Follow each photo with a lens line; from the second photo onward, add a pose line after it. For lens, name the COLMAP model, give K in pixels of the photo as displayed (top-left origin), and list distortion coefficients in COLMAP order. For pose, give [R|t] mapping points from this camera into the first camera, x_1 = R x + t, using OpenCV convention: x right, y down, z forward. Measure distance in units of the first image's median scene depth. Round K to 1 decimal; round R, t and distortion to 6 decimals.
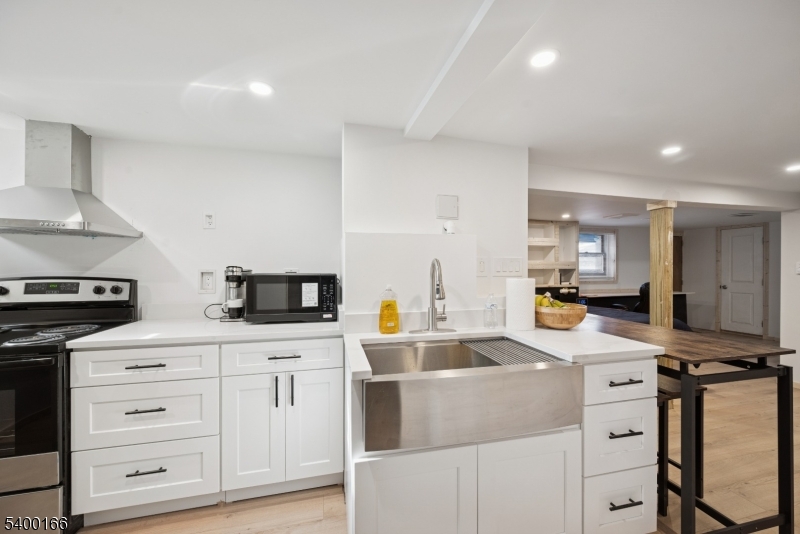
lens RADIAL K [[318.9, 0, 404.0], [0, 318.9, 267.1], [0, 0, 1]] dist [-0.003623, -0.000001]
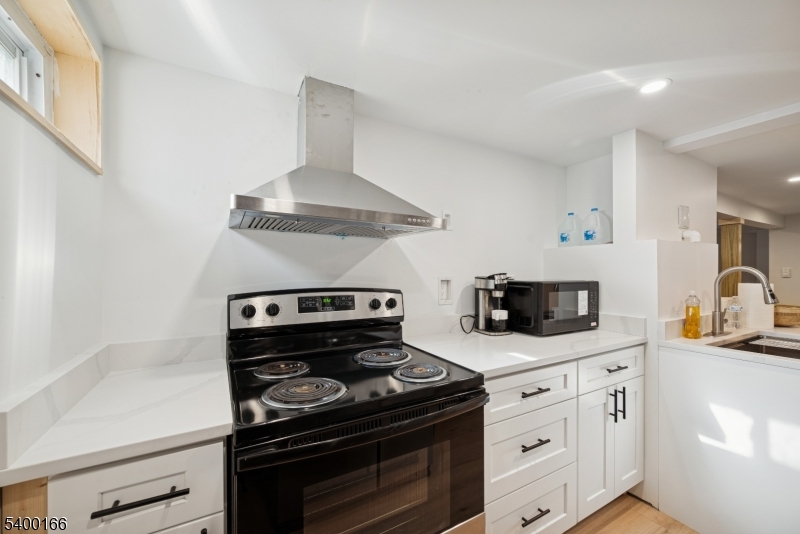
lens RADIAL K [[318.9, 0, 399.9], [0, 318.9, 269.6], [0, 0, 1]] dist [-0.003623, -0.000001]
pose [[0.966710, -0.000682, 0.255873, -1.113522], [0.001560, 0.999994, -0.003227, -0.011468], [-0.255869, 0.003518, 0.966705, 0.218338]]
